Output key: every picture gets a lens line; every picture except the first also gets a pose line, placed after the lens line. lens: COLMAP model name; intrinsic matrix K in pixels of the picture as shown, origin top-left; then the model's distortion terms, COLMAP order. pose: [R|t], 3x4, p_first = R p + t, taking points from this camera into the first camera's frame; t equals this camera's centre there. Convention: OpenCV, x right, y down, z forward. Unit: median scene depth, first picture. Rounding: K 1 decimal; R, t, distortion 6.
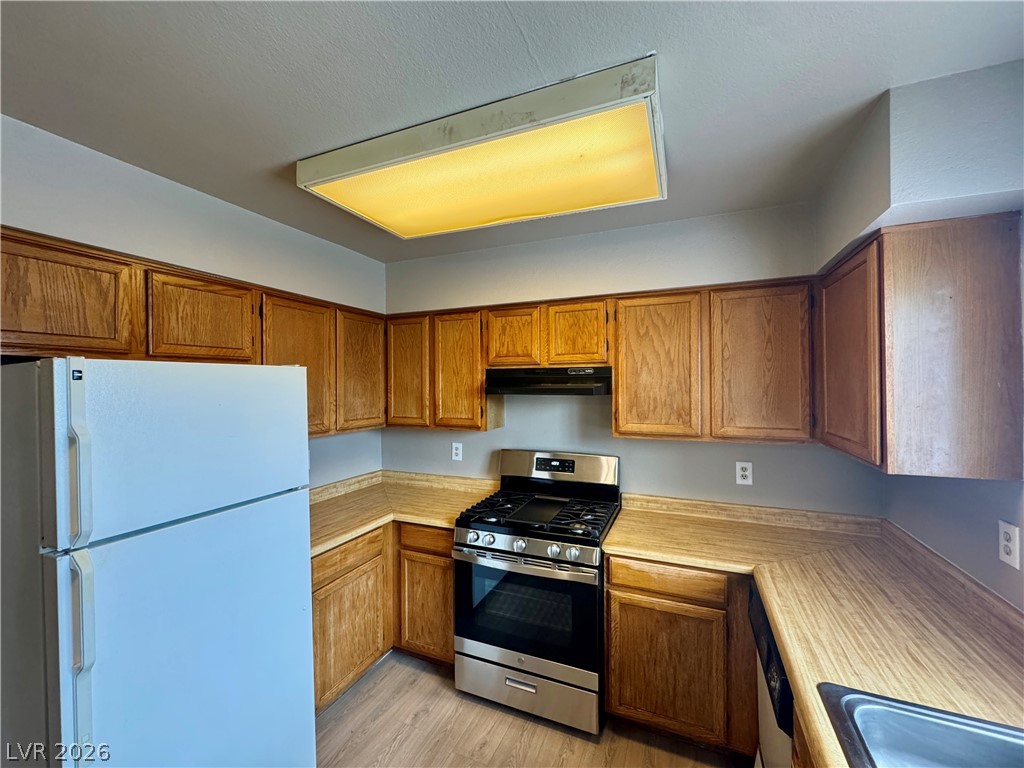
lens RADIAL K [[412.8, 0, 511.6], [0, 412.8, 385.7], [0, 0, 1]] dist [-0.000032, 0.000633]
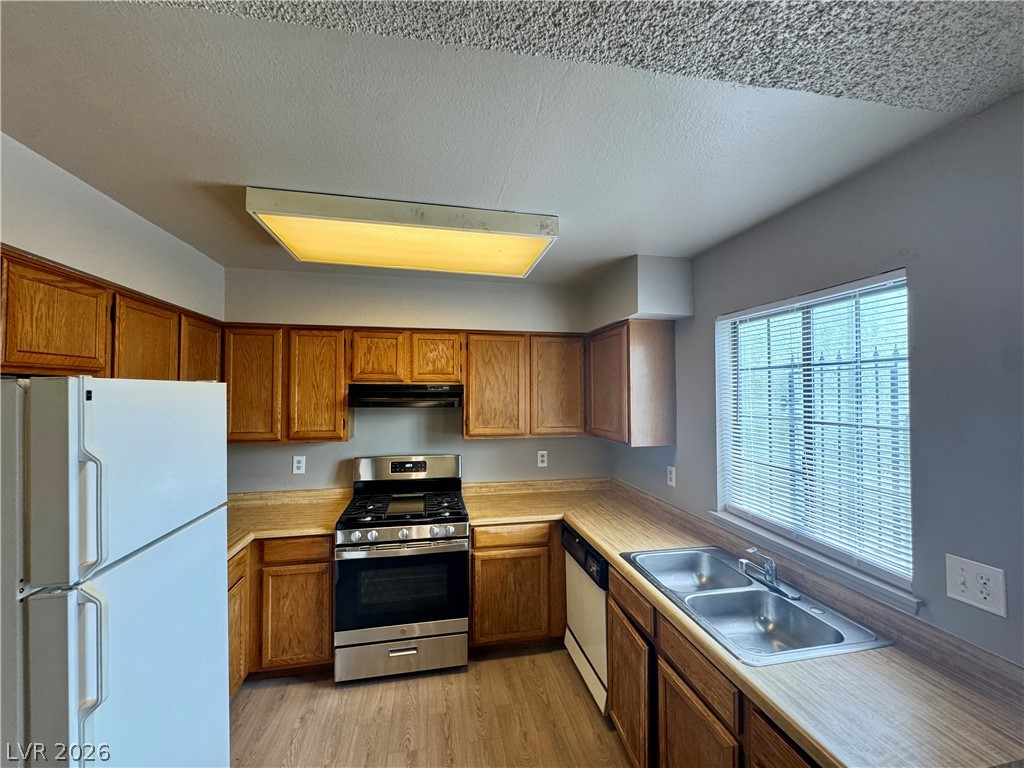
lens RADIAL K [[412.8, 0, 511.6], [0, 412.8, 385.7], [0, 0, 1]] dist [-0.000032, 0.000633]
pose [[0.821435, 0.016804, 0.570054, -0.398598], [-0.004214, 0.999717, -0.023397, -0.014882], [-0.570286, 0.016816, 0.821274, -0.162926]]
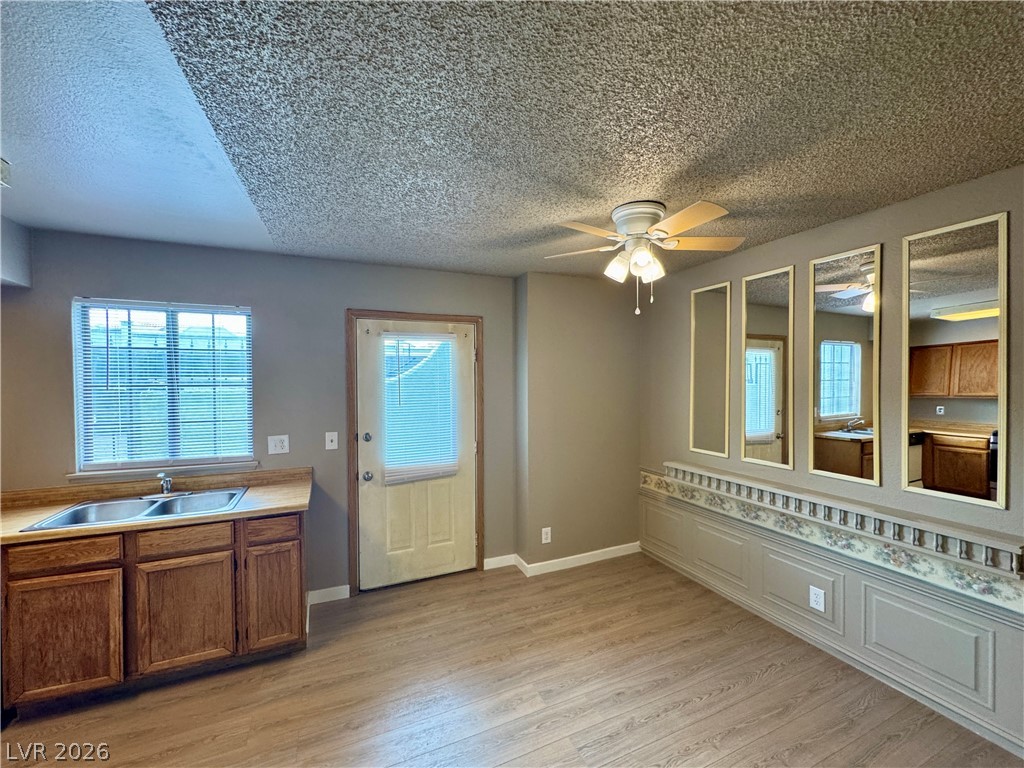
lens RADIAL K [[412.8, 0, 511.6], [0, 412.8, 385.7], [0, 0, 1]] dist [-0.000032, 0.000633]
pose [[-0.733454, 0.005617, 0.679716, -1.152488], [0.015686, 0.999839, 0.008663, 0.046666], [-0.679558, 0.017016, -0.733424, 0.494751]]
